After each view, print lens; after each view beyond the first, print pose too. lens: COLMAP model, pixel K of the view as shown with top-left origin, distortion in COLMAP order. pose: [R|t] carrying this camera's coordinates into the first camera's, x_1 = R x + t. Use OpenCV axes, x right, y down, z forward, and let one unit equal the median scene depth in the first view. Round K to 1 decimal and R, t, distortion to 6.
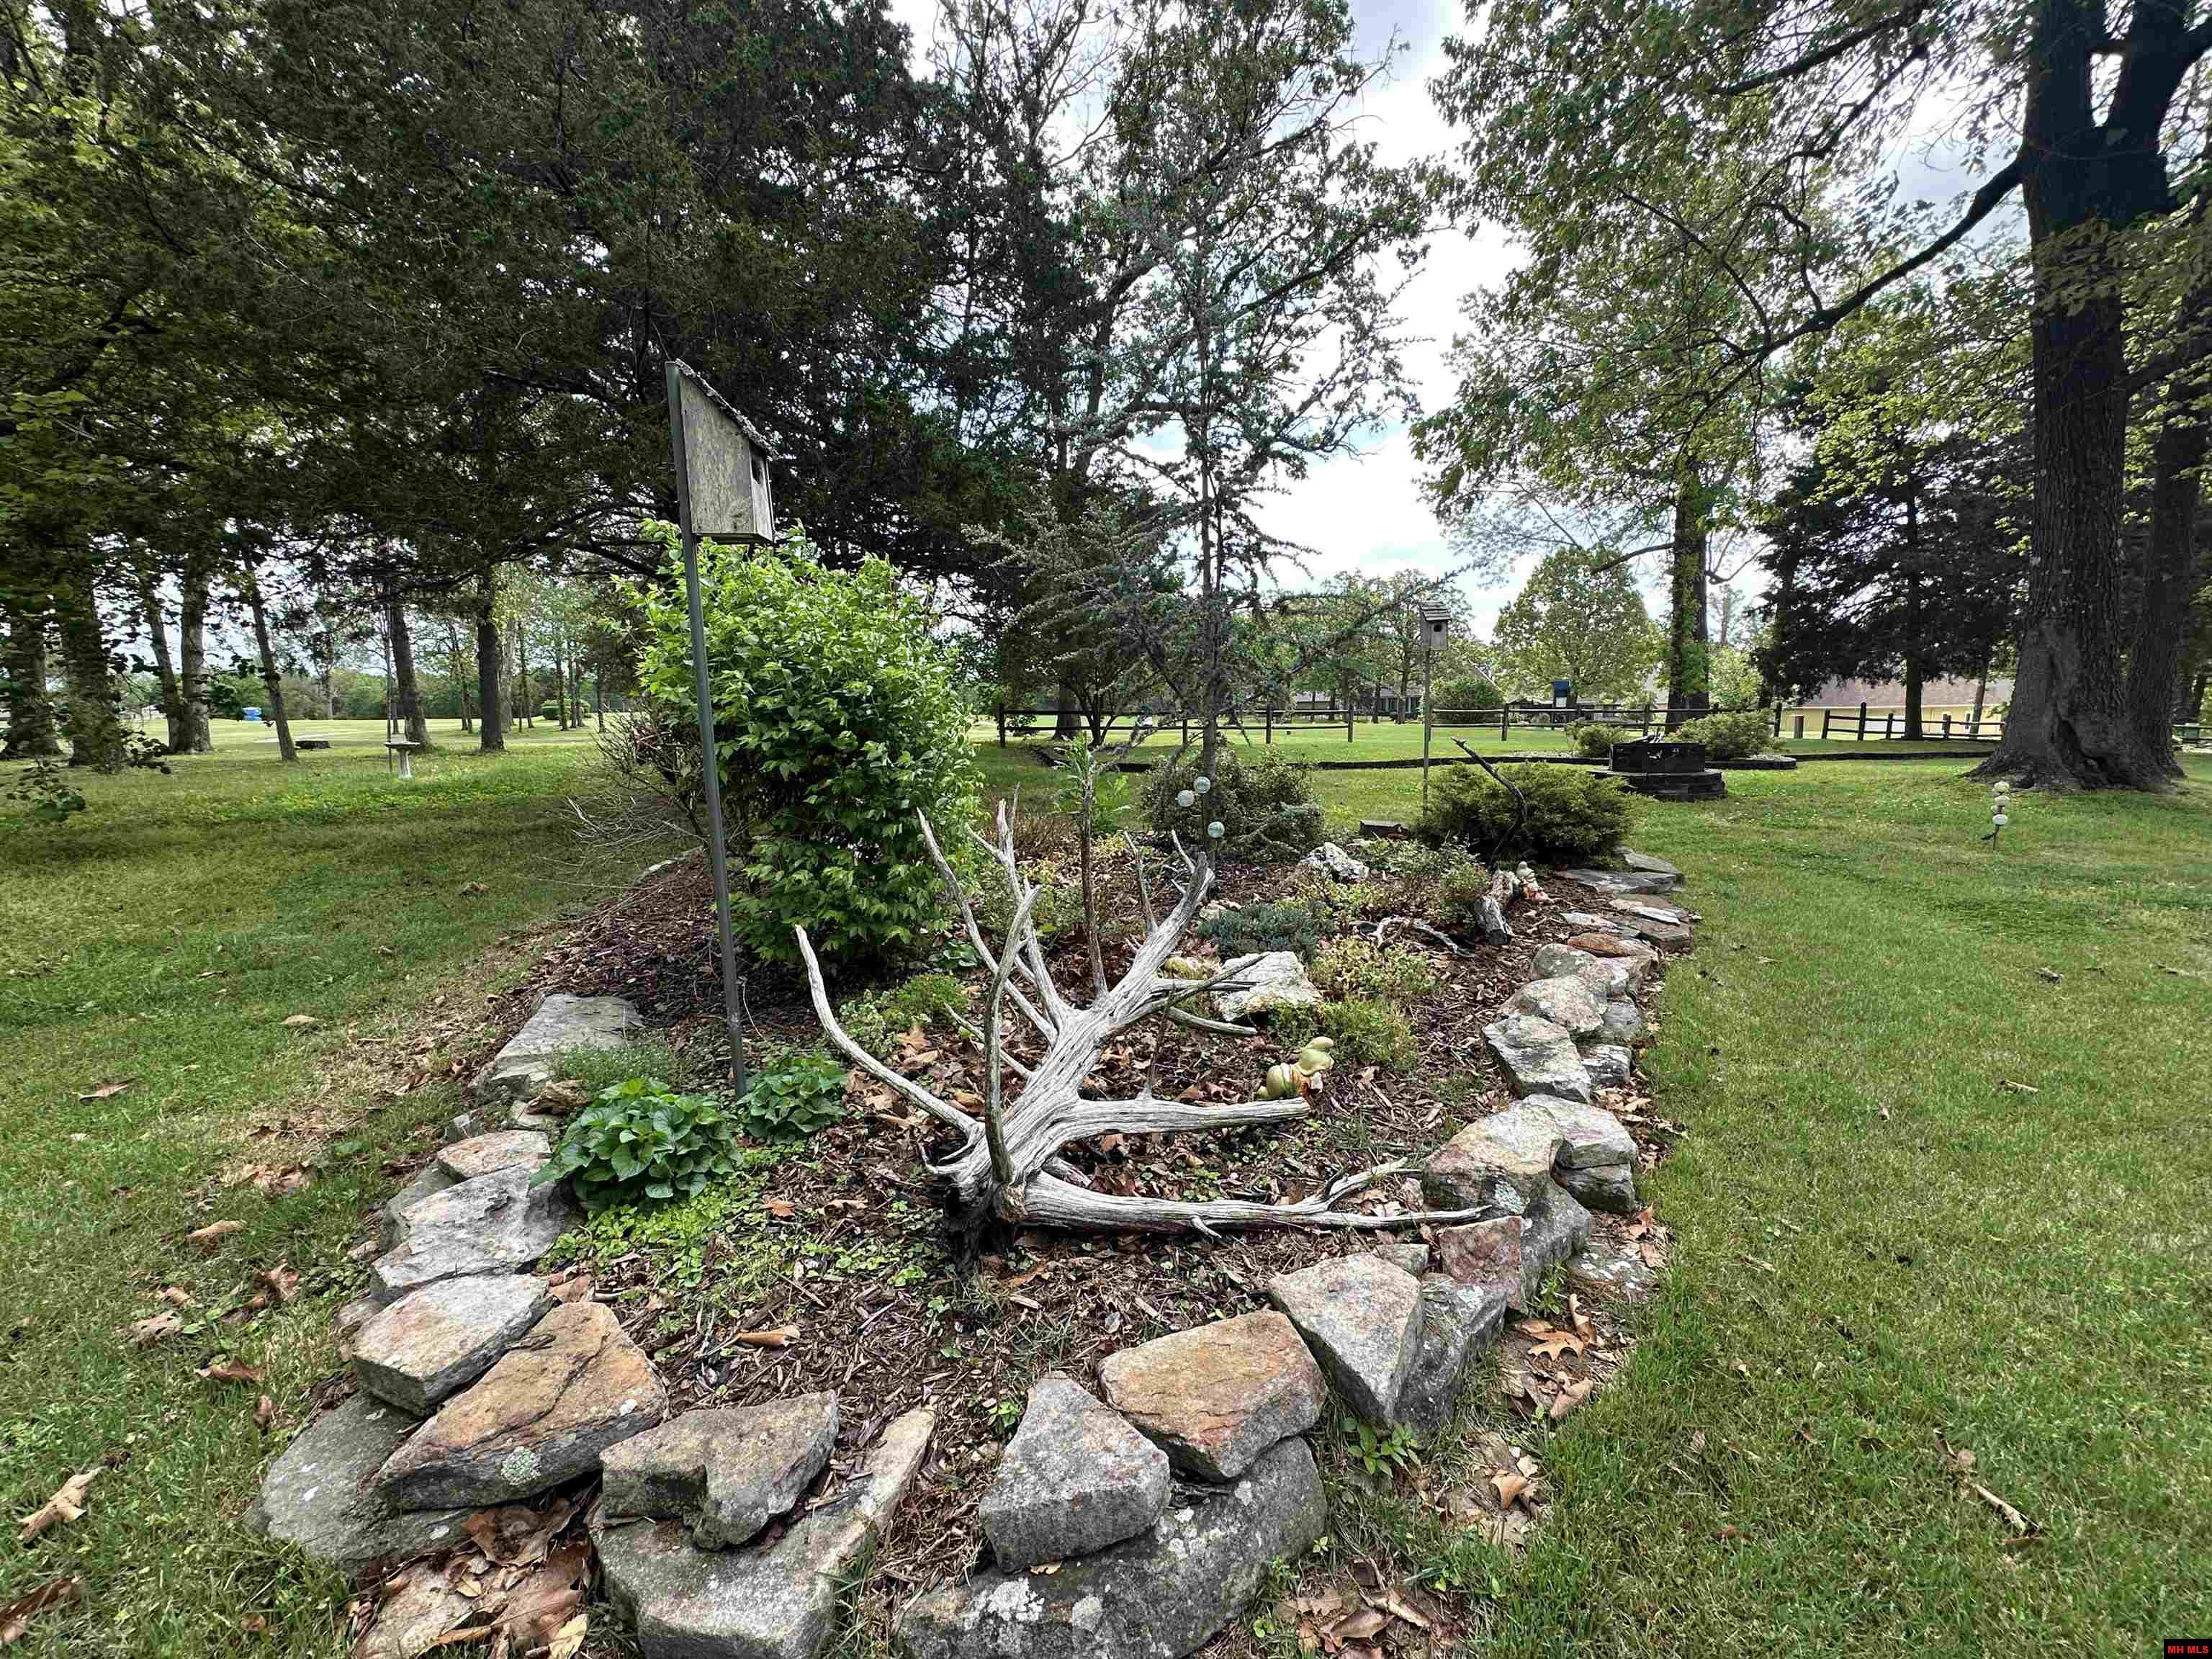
lens RADIAL K [[882.4, 0, 1106.0], [0, 882.4, 829.5], [0, 0, 1]] dist [0.000719, 0.000368]
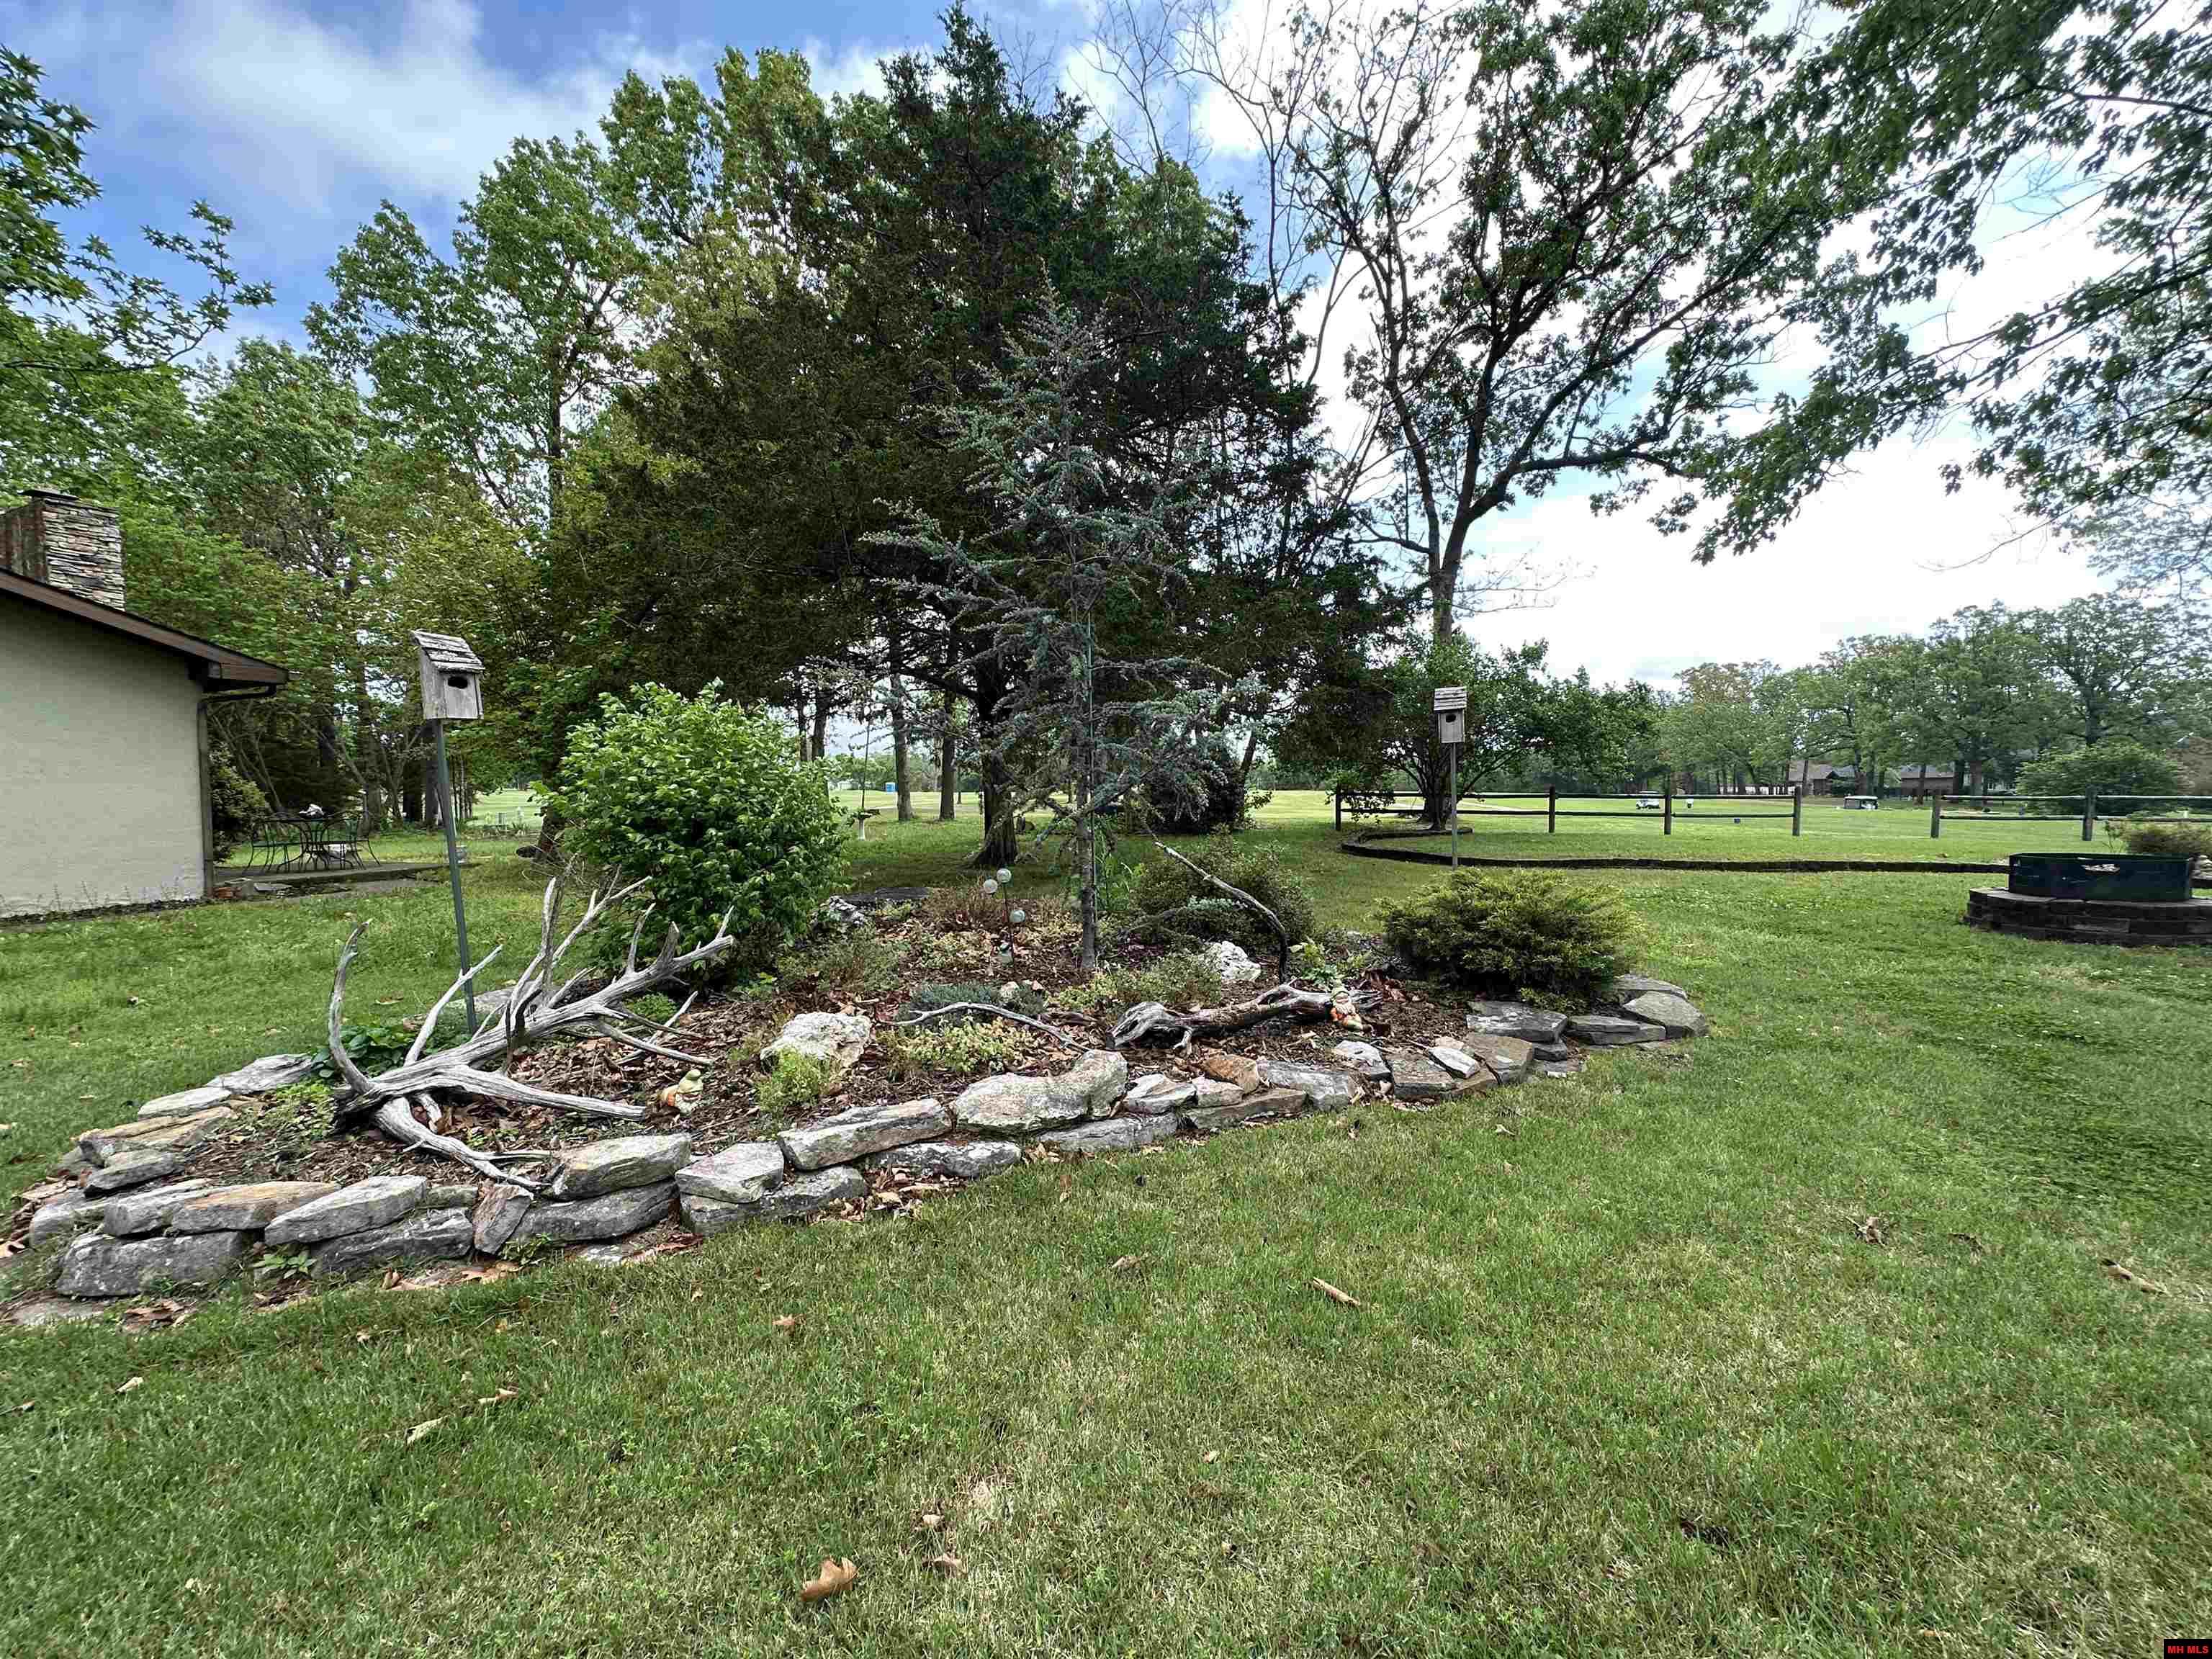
lens RADIAL K [[882.4, 0, 1106.0], [0, 882.4, 829.5], [0, 0, 1]] dist [0.000719, 0.000368]
pose [[0.853317, 0.037136, -0.520068, 0.176925], [-0.078534, 0.995235, -0.057792, -0.013037], [0.515444, 0.090158, 0.852167, 0.016742]]
